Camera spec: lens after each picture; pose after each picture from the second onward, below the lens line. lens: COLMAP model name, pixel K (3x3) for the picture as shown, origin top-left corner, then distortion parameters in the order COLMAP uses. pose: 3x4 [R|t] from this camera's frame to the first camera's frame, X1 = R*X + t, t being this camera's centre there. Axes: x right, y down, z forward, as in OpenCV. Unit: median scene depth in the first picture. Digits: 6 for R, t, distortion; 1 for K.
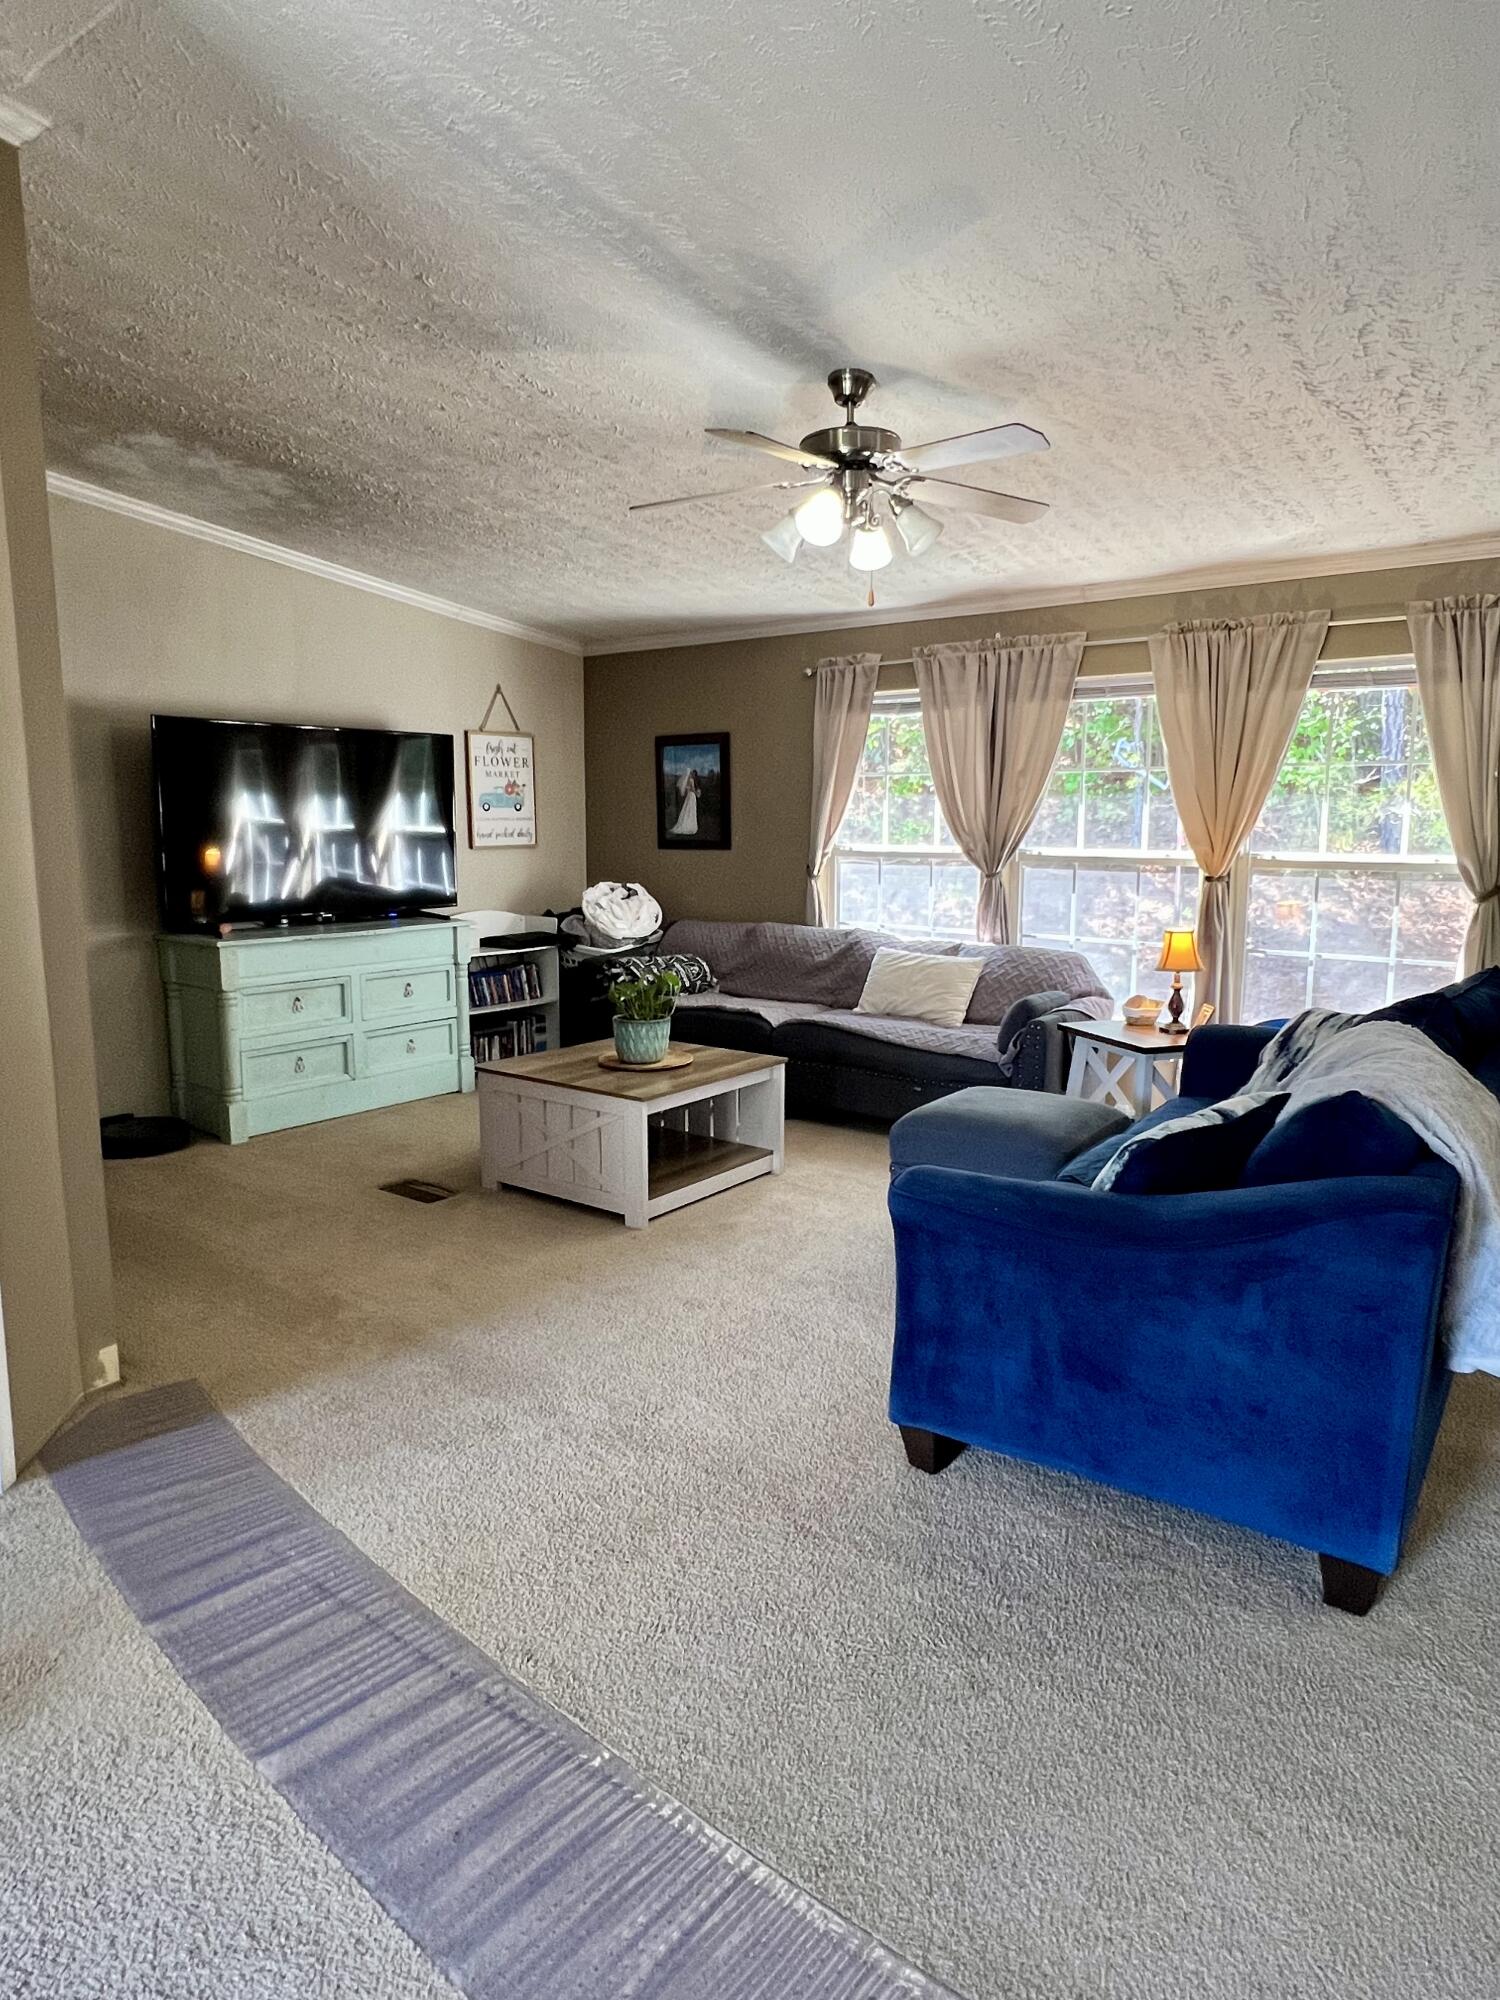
lens RADIAL K [[1203.7, 0, 753.4], [0, 1203.7, 986.7], [0, 0, 1]] dist [0.002831, 0.006031]
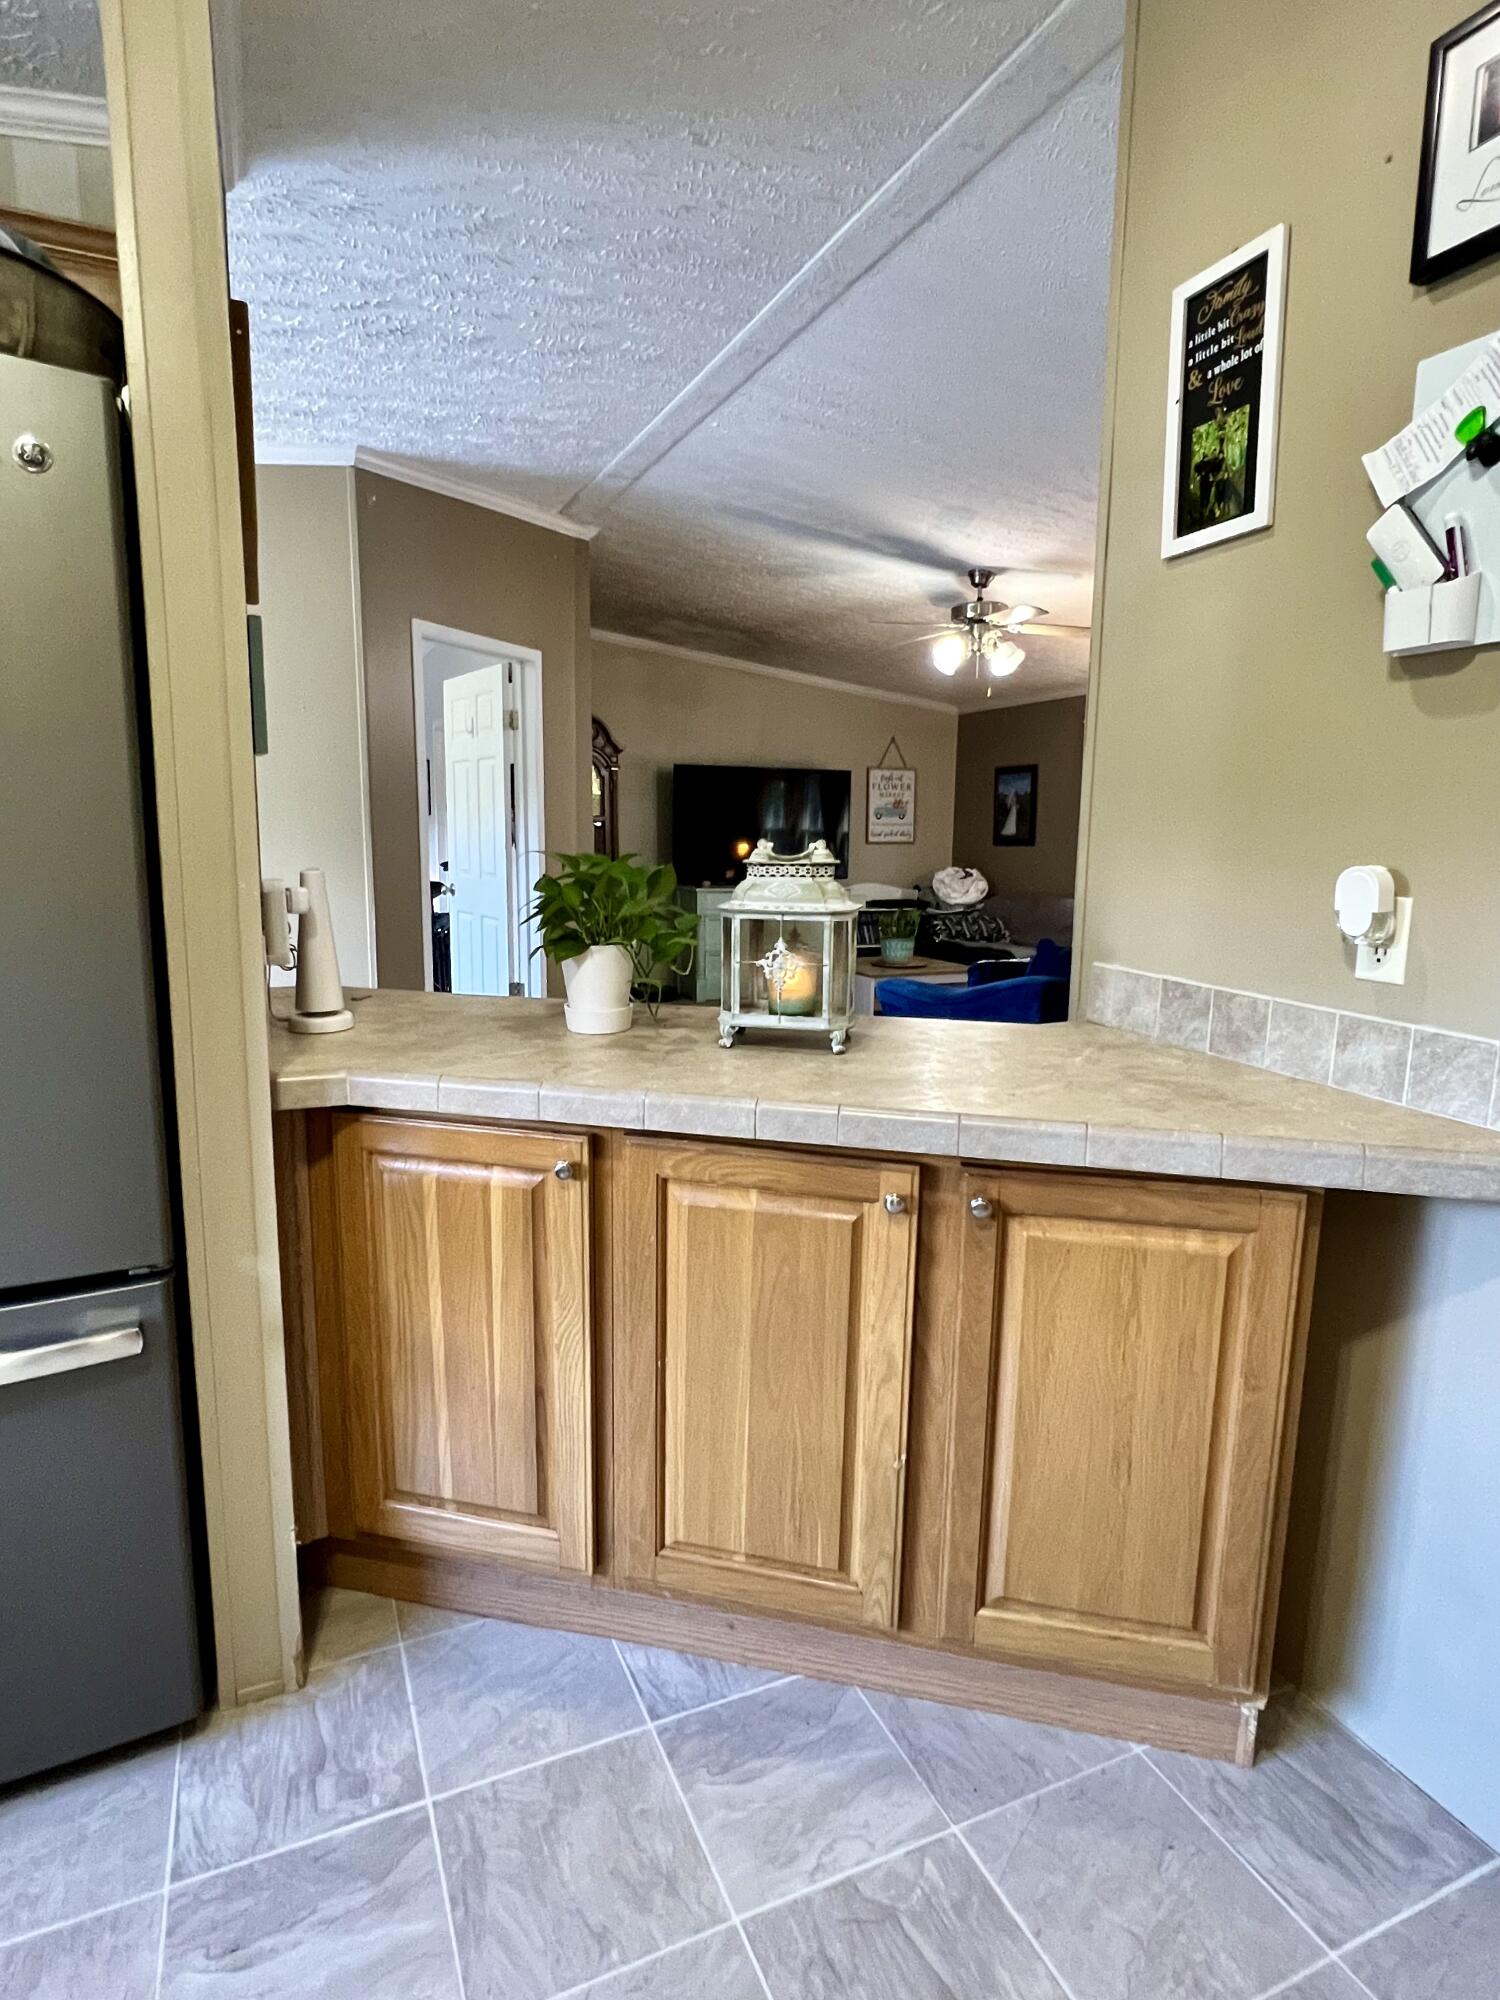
lens RADIAL K [[1091.1, 0, 749.0], [0, 1091.1, 1010.8], [0, 0, 1]] dist [-0.004345, 0.000720]
pose [[0.876993, 0.084193, -0.473070, 0.332931], [-0.073945, 0.996449, 0.040258, 0.058718], [0.474779, -0.000325, 0.880105, -0.330064]]
